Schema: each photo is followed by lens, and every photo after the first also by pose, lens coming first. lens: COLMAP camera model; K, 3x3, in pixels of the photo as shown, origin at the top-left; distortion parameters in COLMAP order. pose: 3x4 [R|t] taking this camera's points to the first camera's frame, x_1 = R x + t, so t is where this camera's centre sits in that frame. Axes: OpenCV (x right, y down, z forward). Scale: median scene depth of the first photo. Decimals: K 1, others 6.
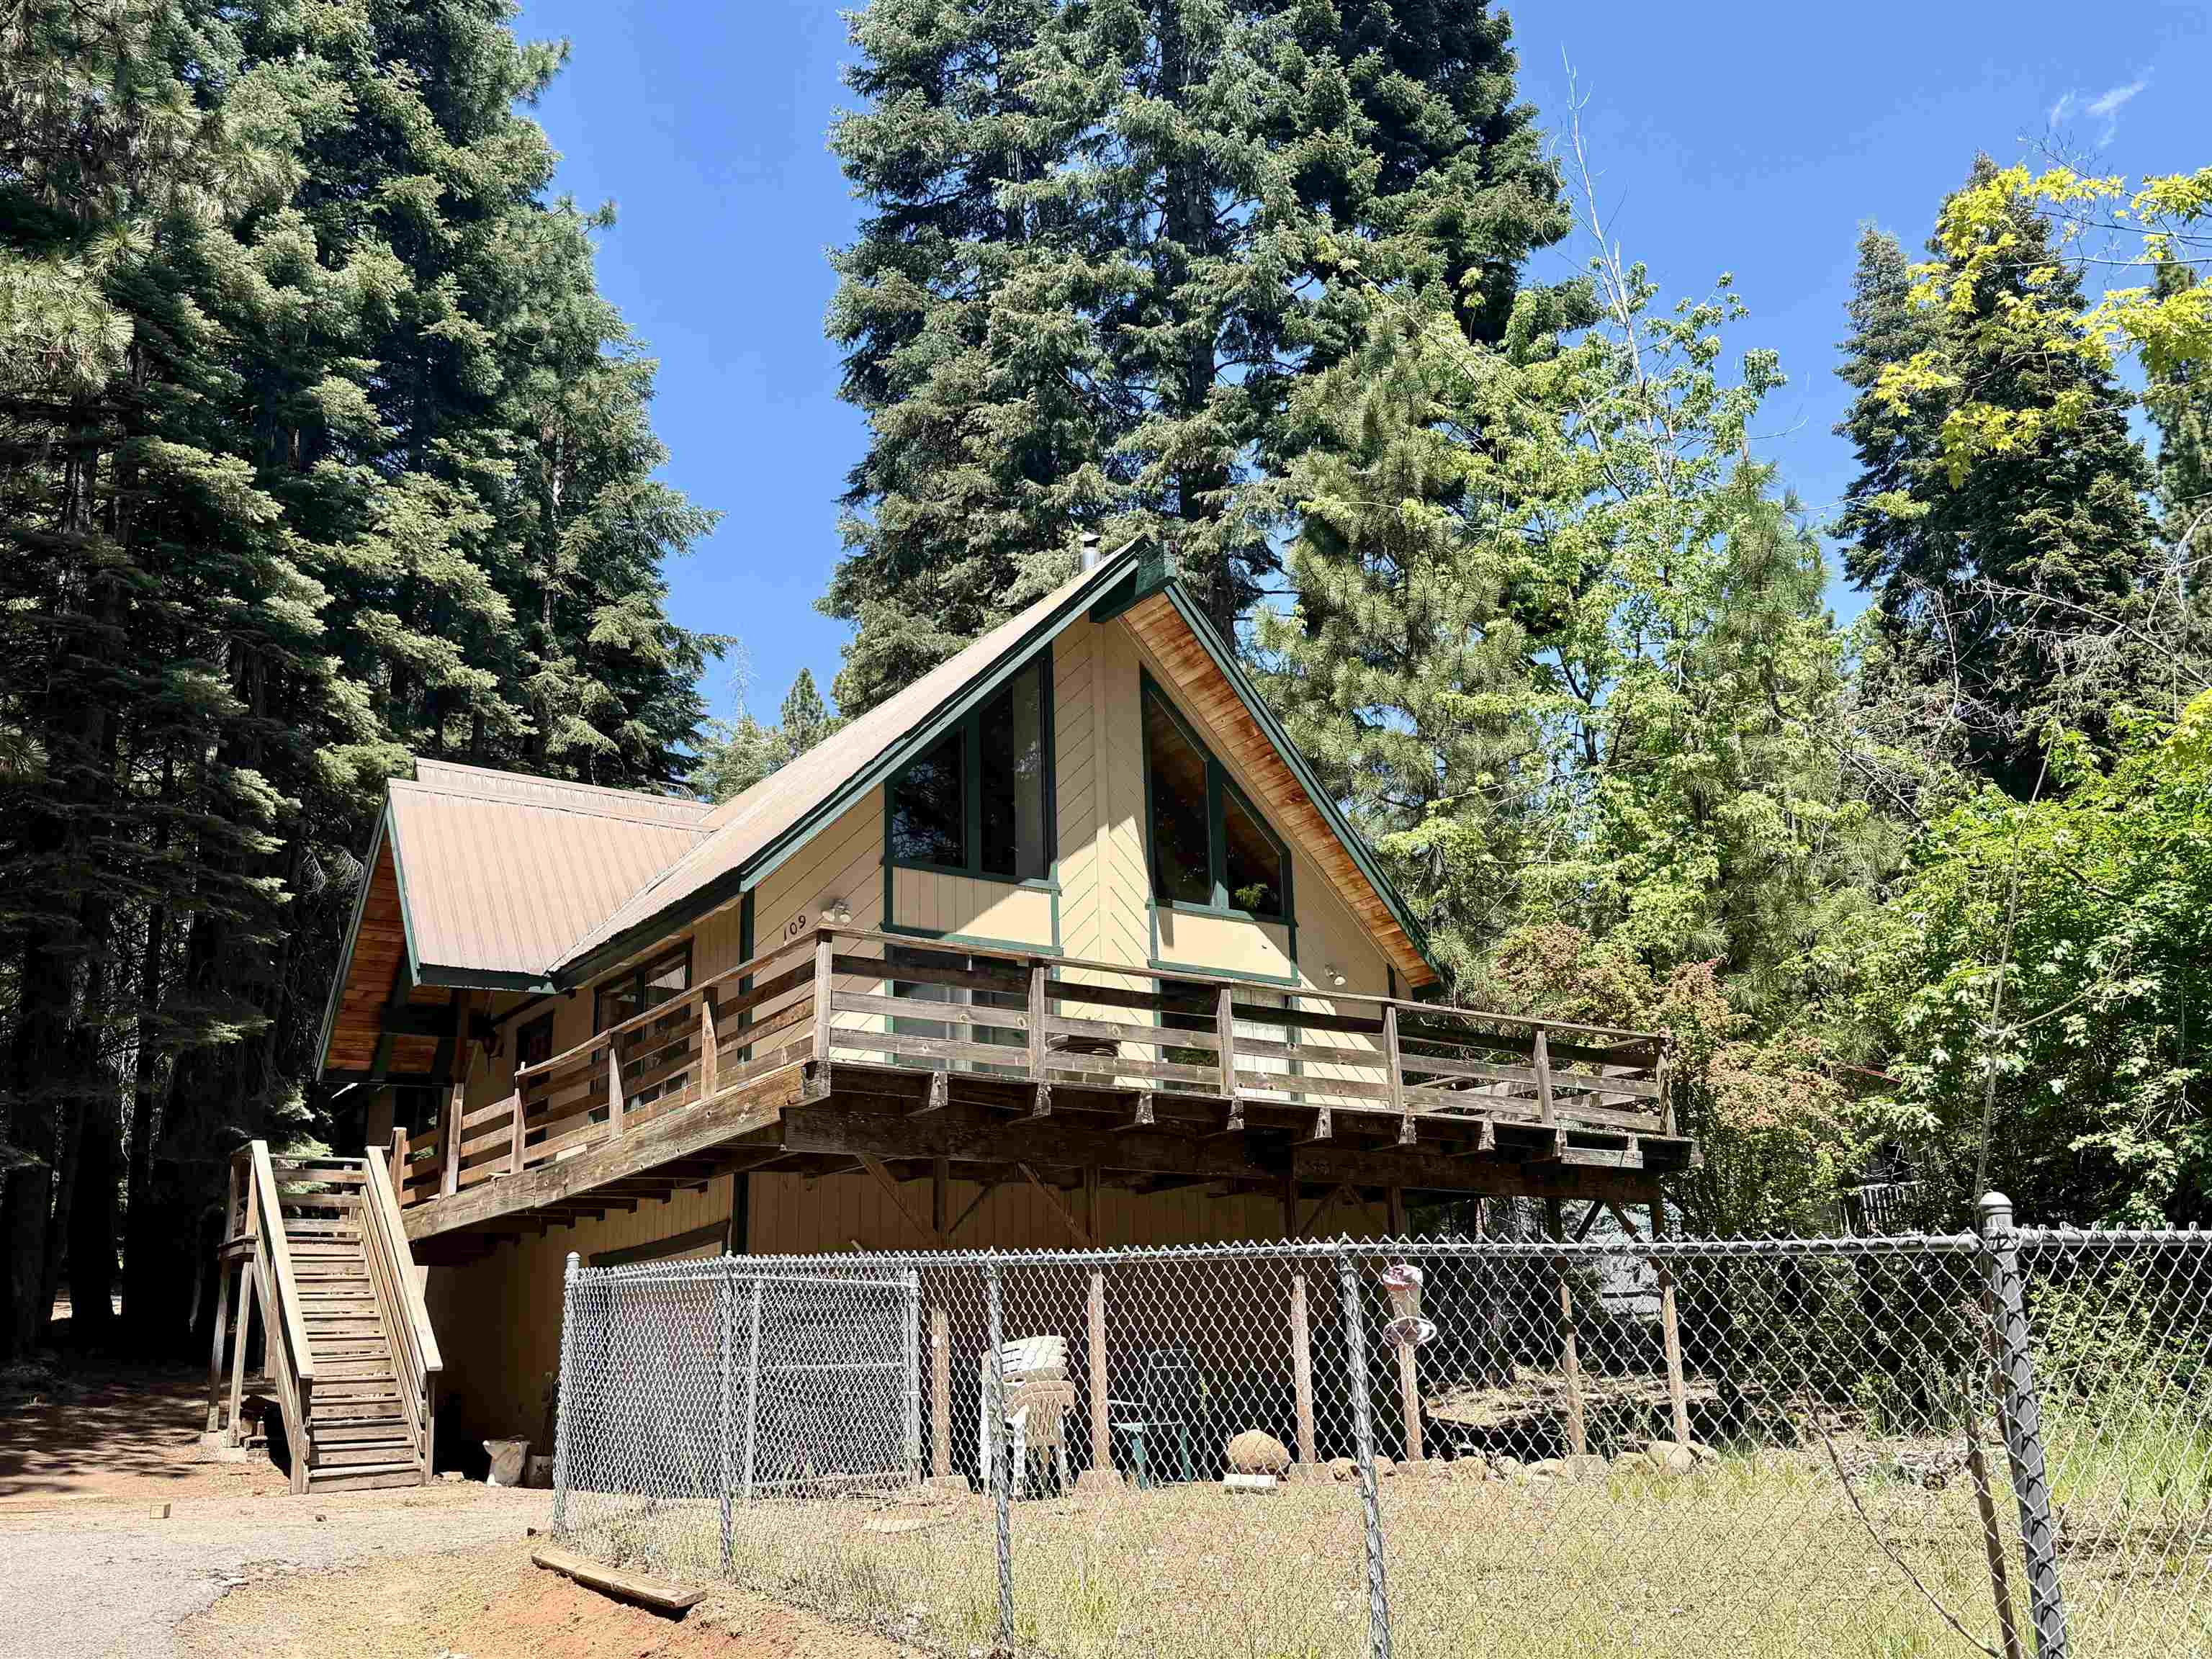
lens RADIAL K [[1977.2, 0, 1114.5], [0, 1977.2, 811.8], [0, 0, 1]] dist [0.118334, -0.155641]
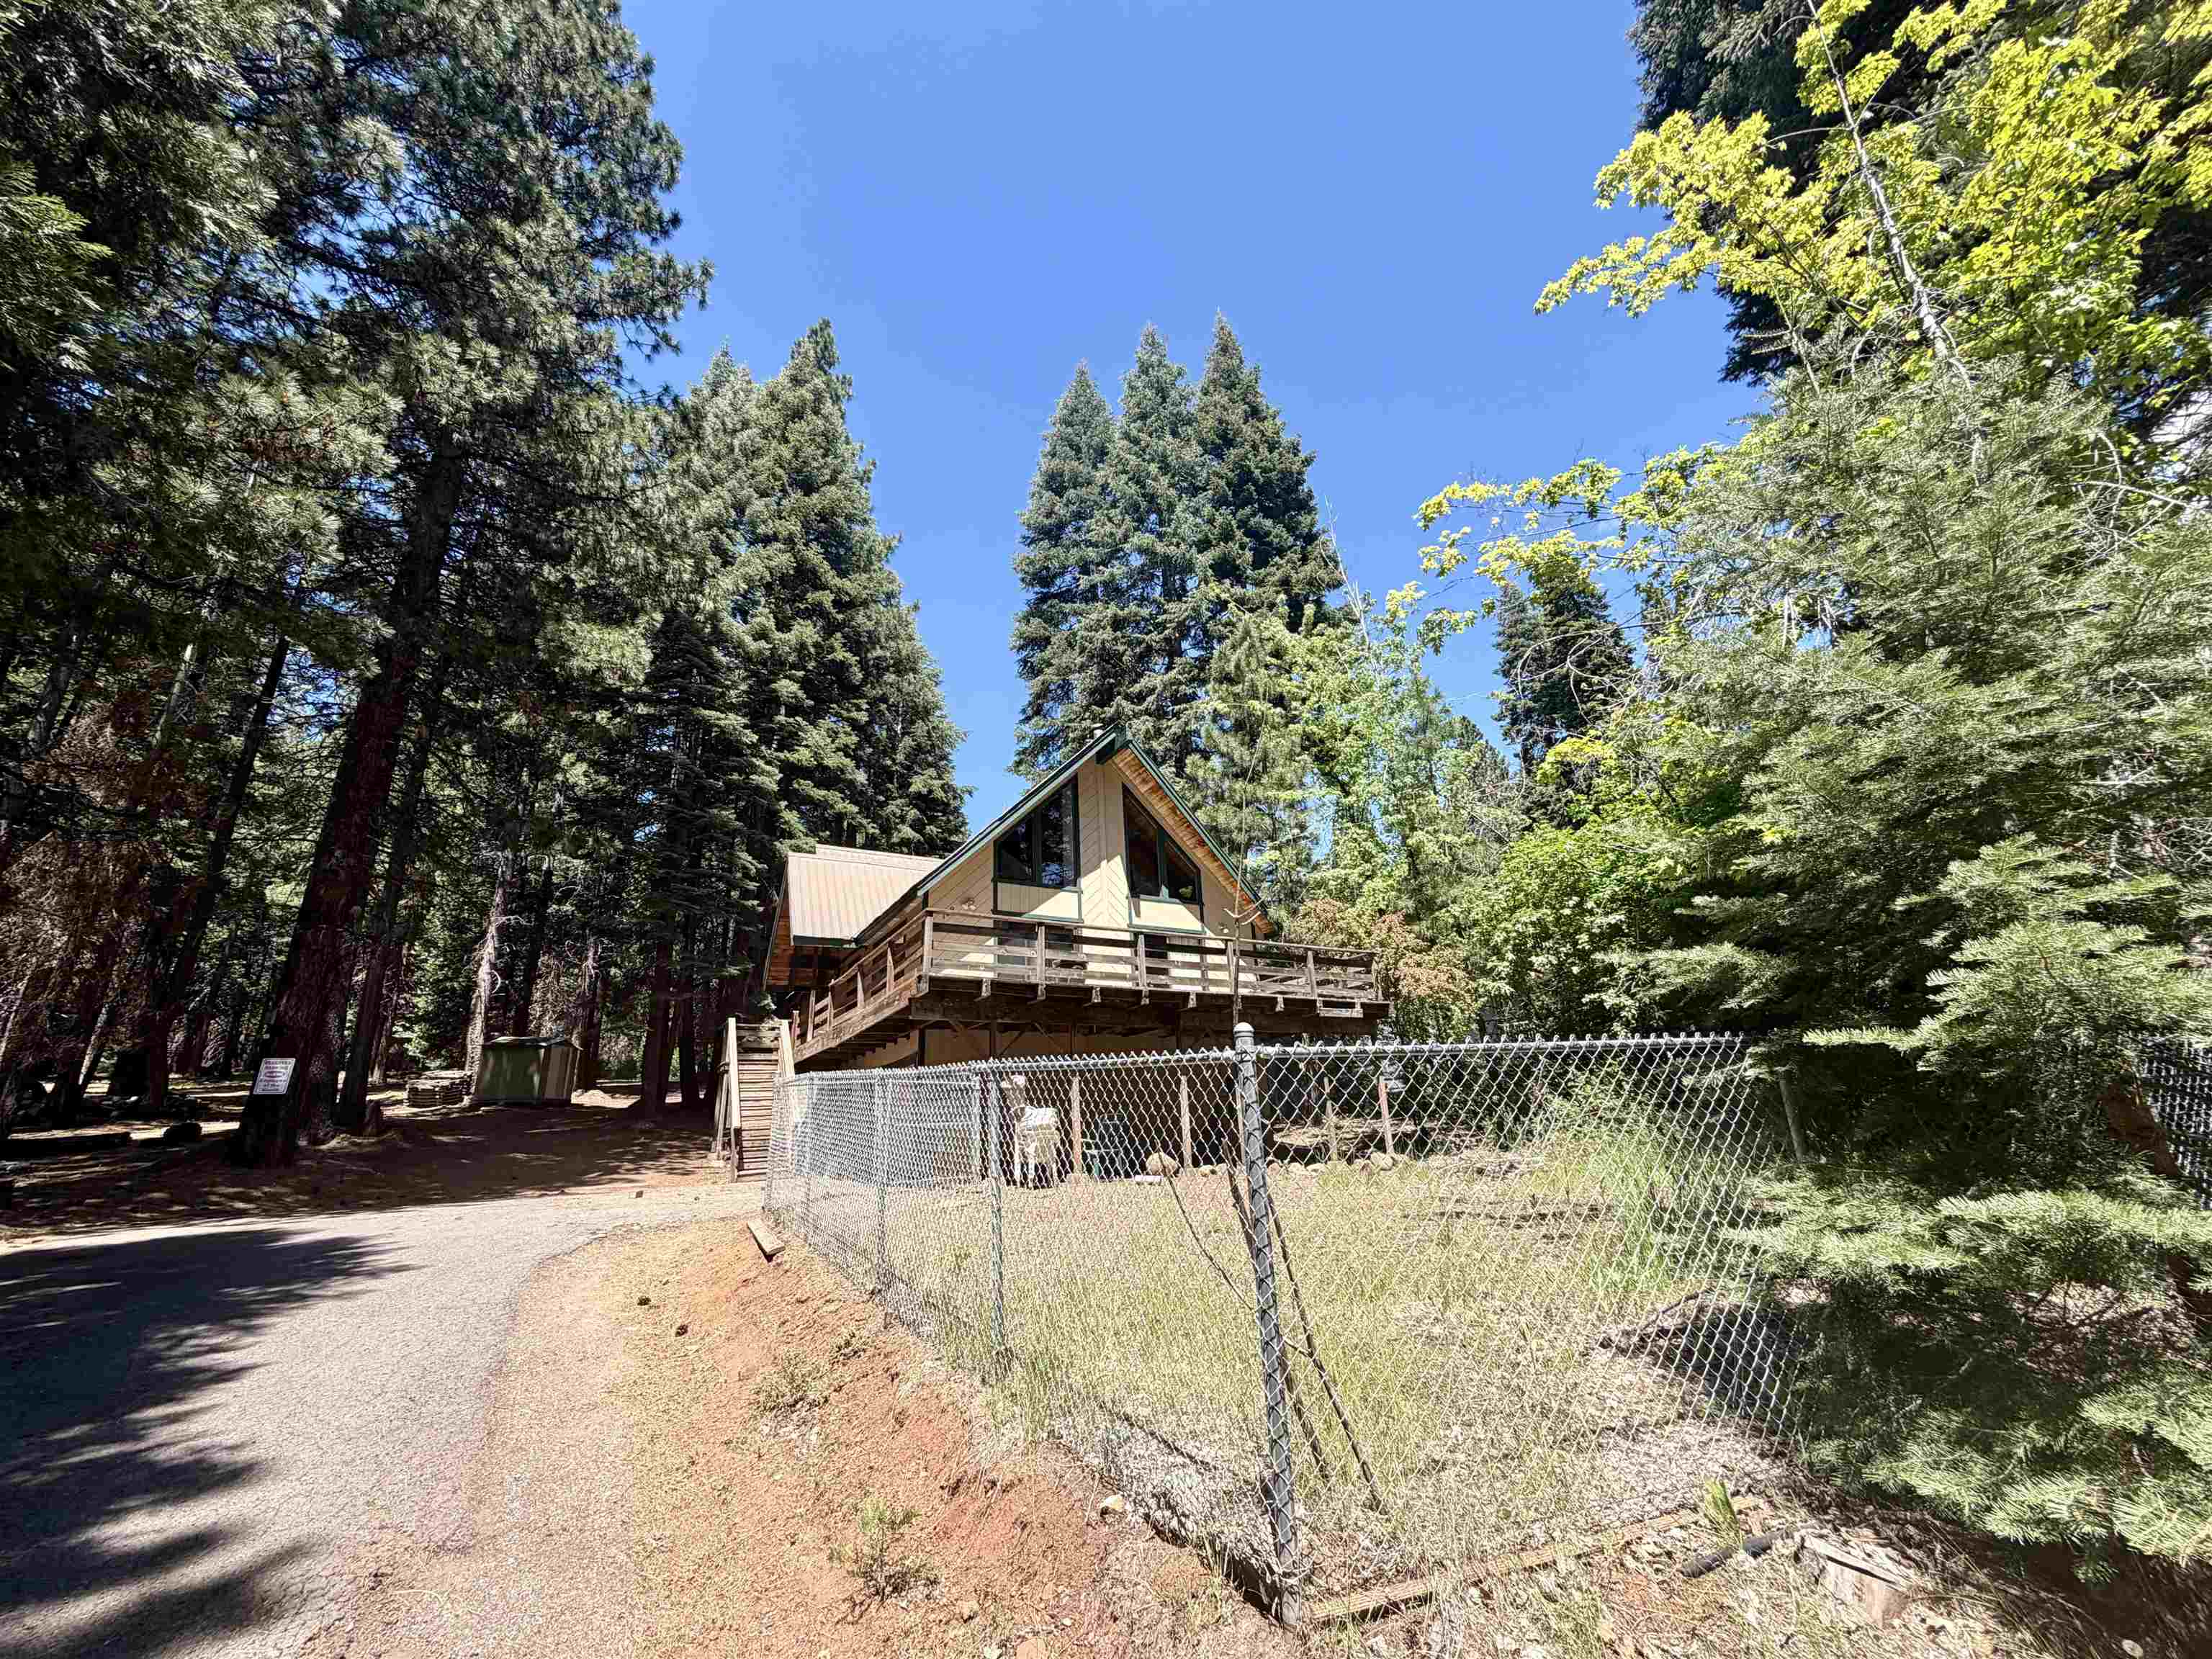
lens RADIAL K [[878.4, 0, 1109.0], [0, 878.4, 822.3], [0, 0, 1]] dist [0.000384, -0.000174]
pose [[0.994570, -0.043617, -0.094484, 0.083047], [0.038848, 0.997905, -0.051736, 0.014424], [0.096542, 0.047784, 0.994181, 0.068341]]
